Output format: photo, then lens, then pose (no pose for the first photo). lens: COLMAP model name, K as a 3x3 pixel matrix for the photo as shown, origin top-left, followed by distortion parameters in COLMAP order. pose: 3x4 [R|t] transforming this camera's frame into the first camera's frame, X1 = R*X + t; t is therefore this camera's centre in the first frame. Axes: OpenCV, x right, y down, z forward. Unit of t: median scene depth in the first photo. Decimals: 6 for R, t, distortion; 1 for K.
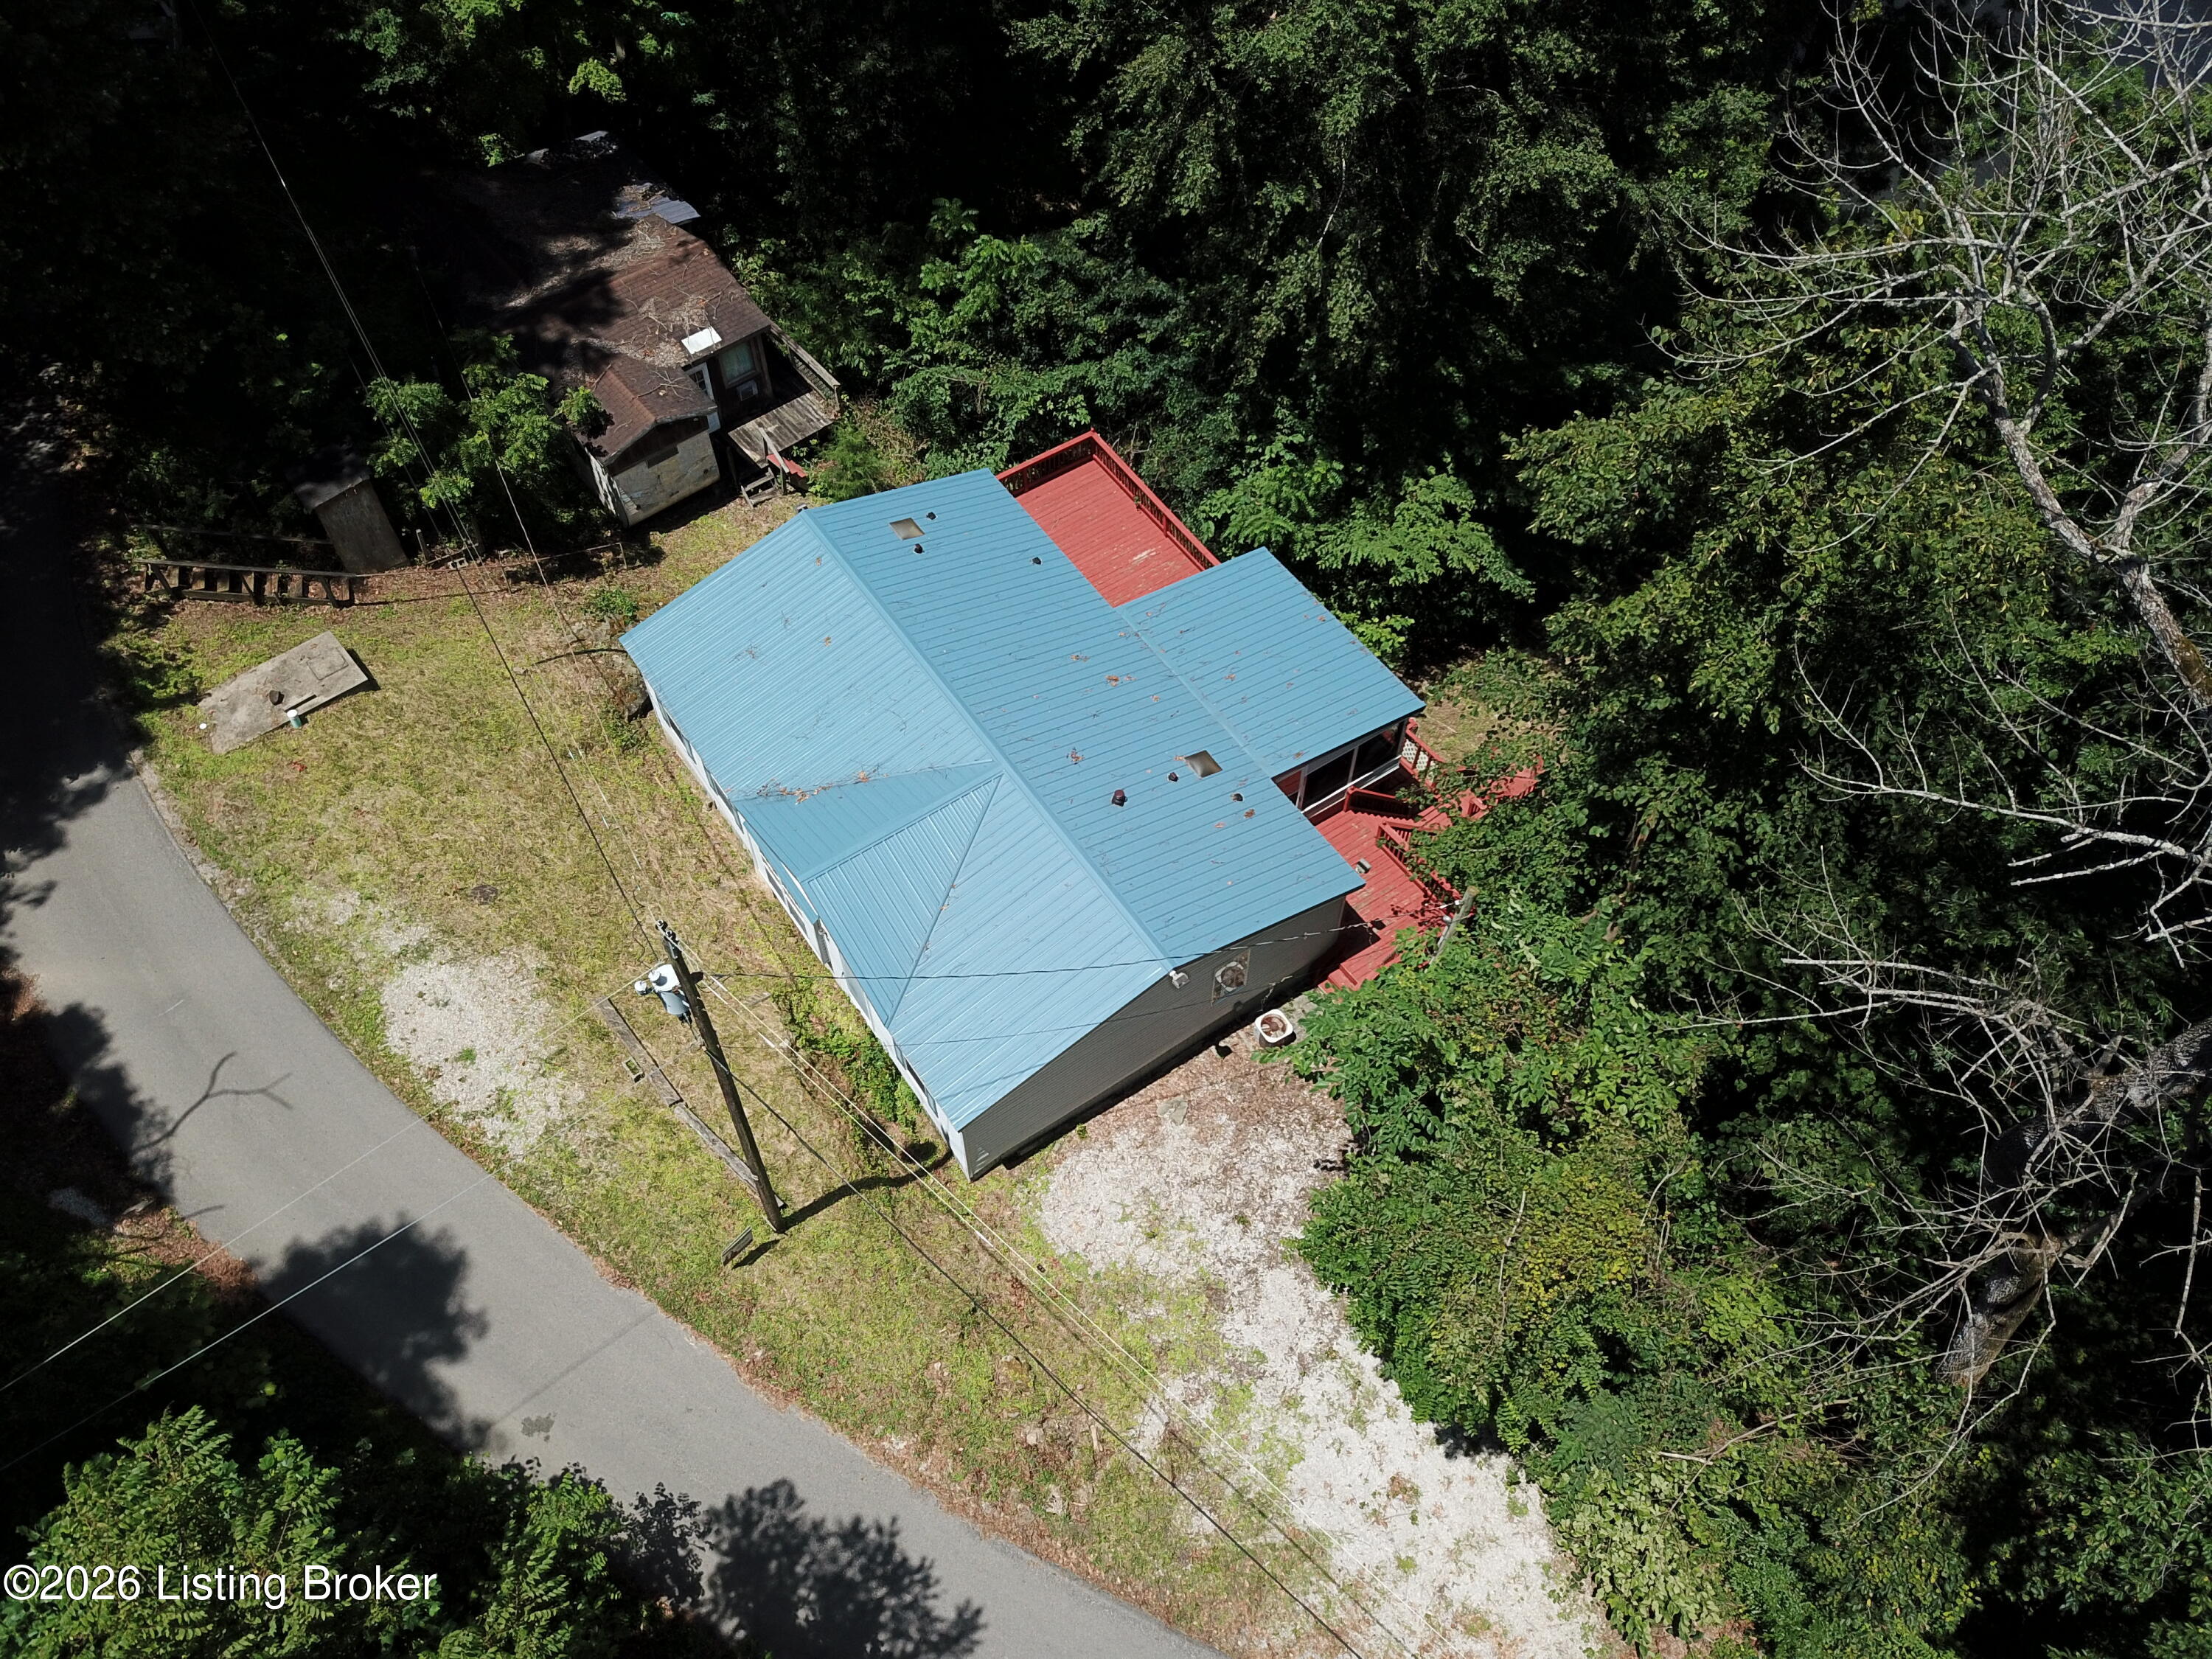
lens RADIAL K [[1671.0, 0, 1102.7], [0, 1671.0, 839.7], [0, 0, 1]] dist [0.008283, -0.004731]
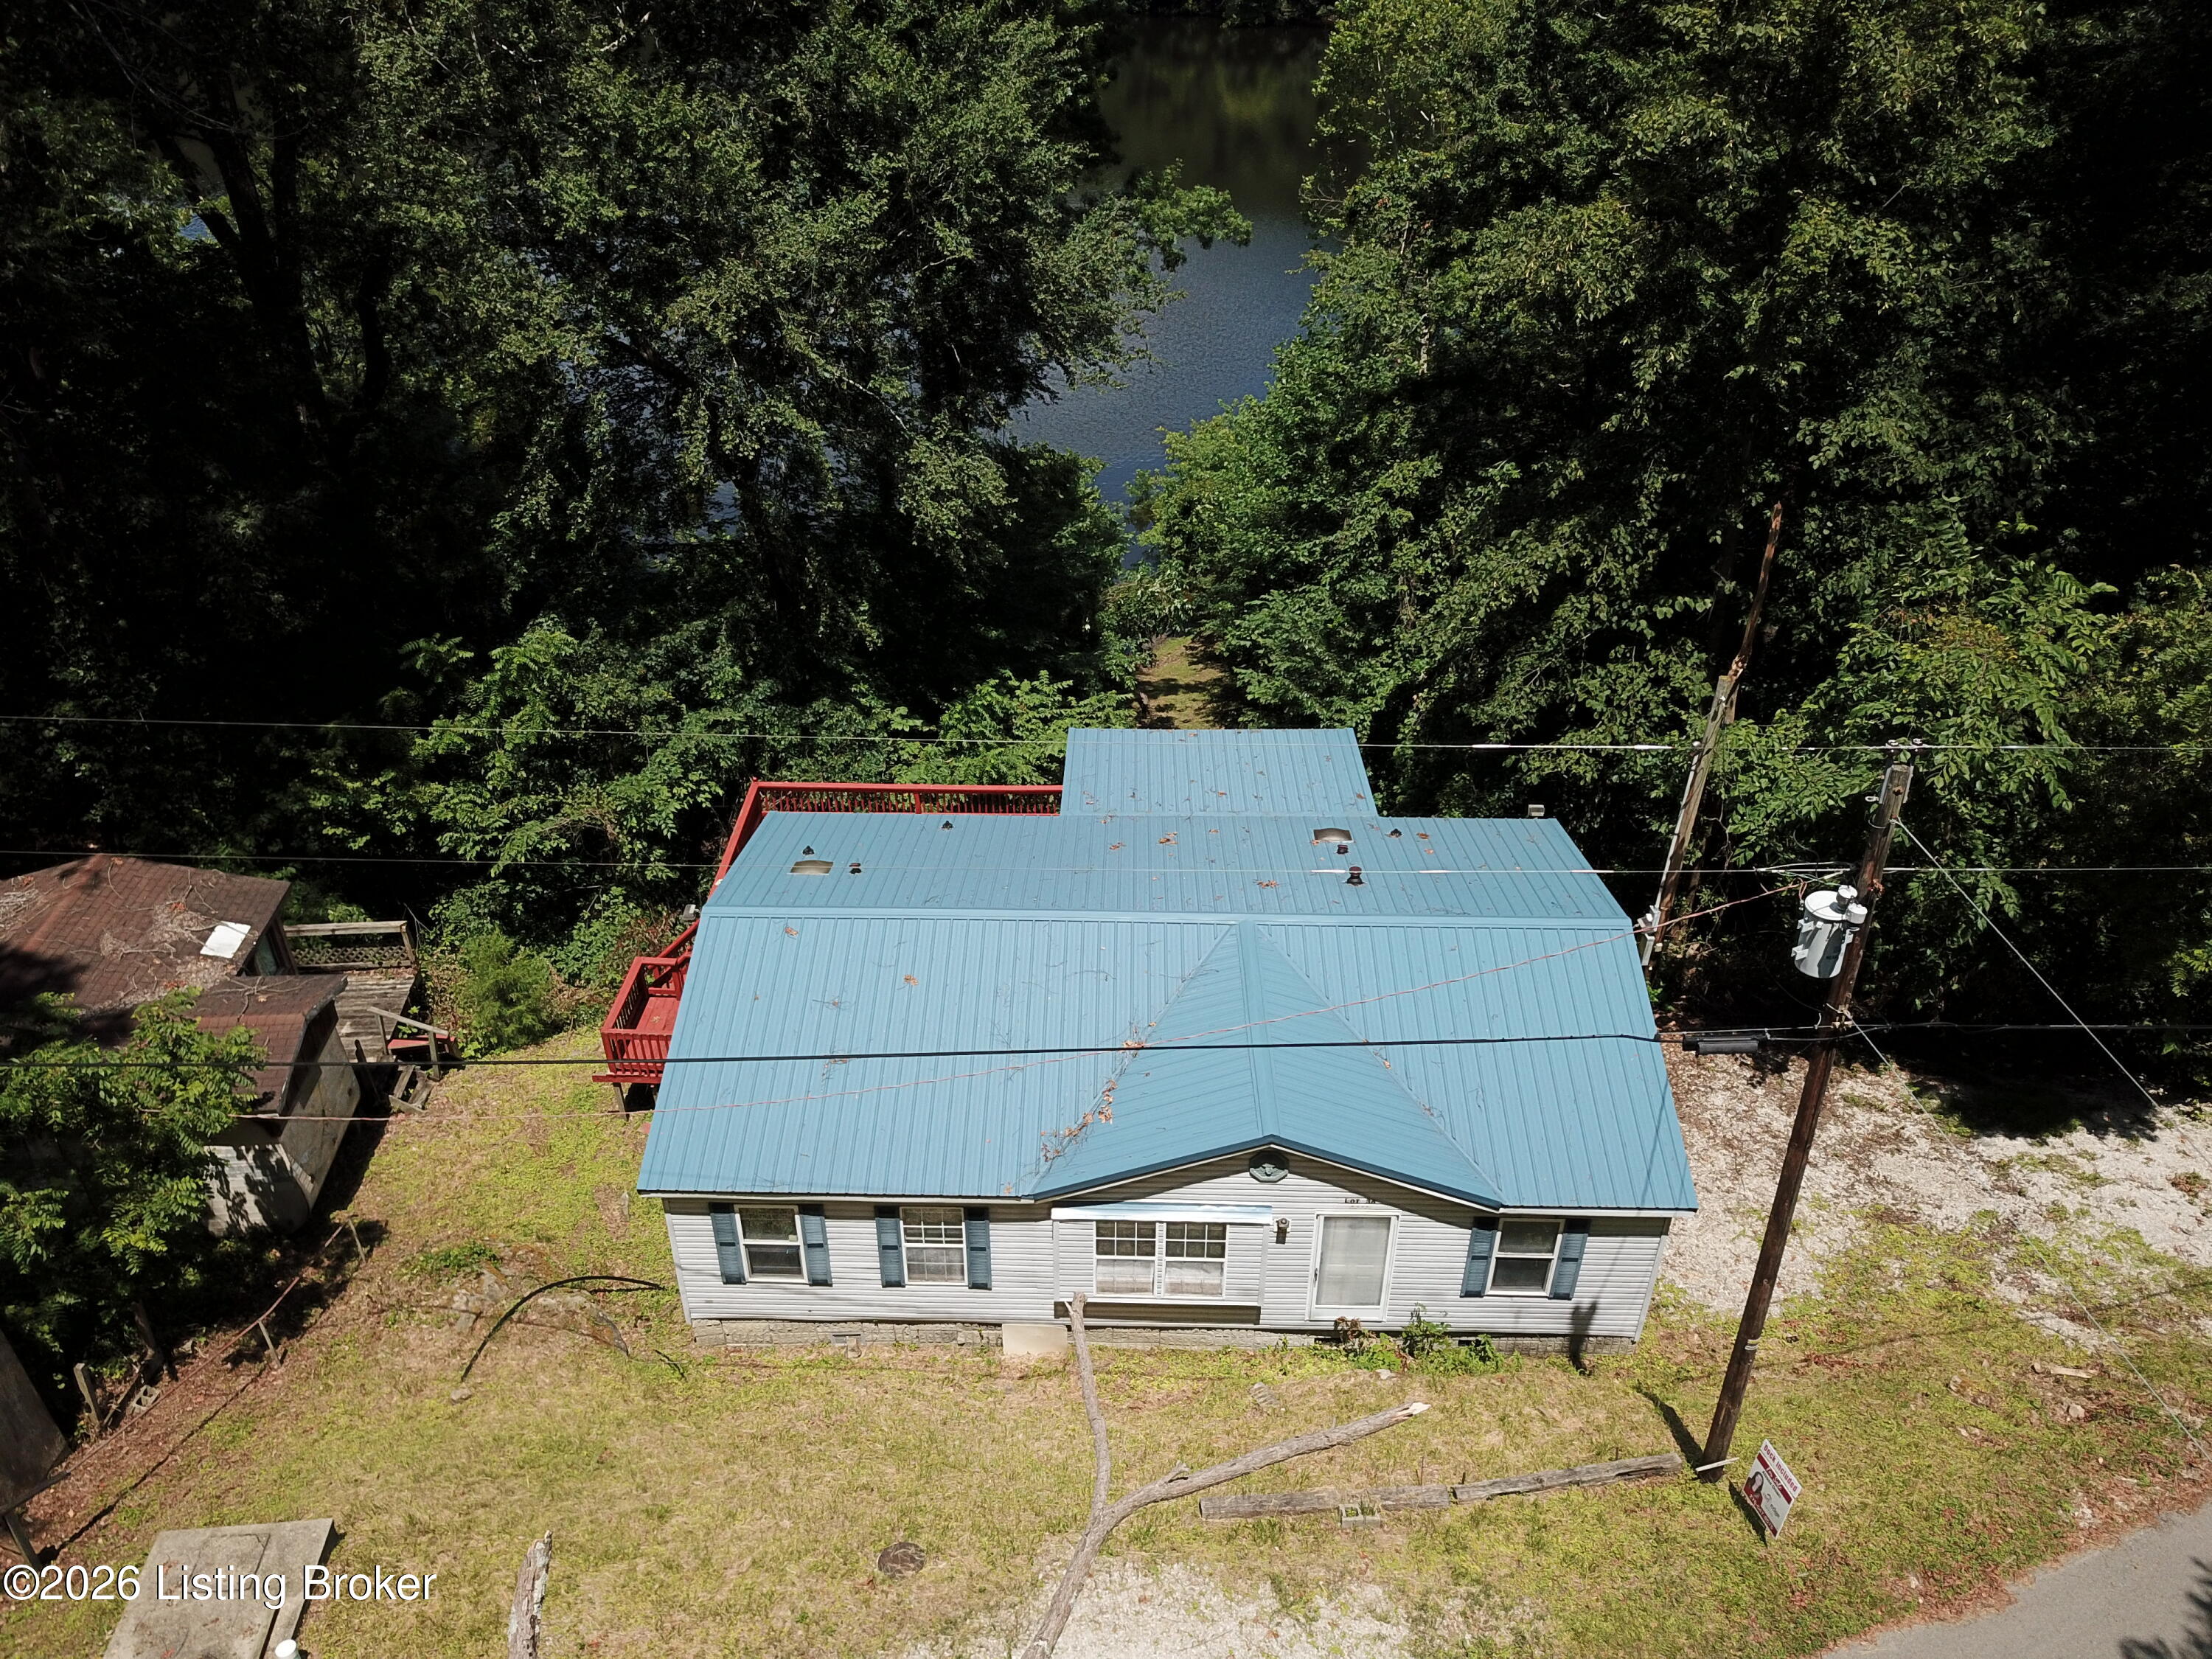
lens RADIAL K [[1669.0, 0, 1106.0], [0, 1669.0, 829.5], [0, 0, 1]] dist [0.001815, -0.005650]
pose [[0.591394, -0.451796, 0.667932, -0.453599], [0.670685, 0.735456, -0.096362, -0.035562], [-0.447698, 0.504960, 0.737958, 0.340369]]
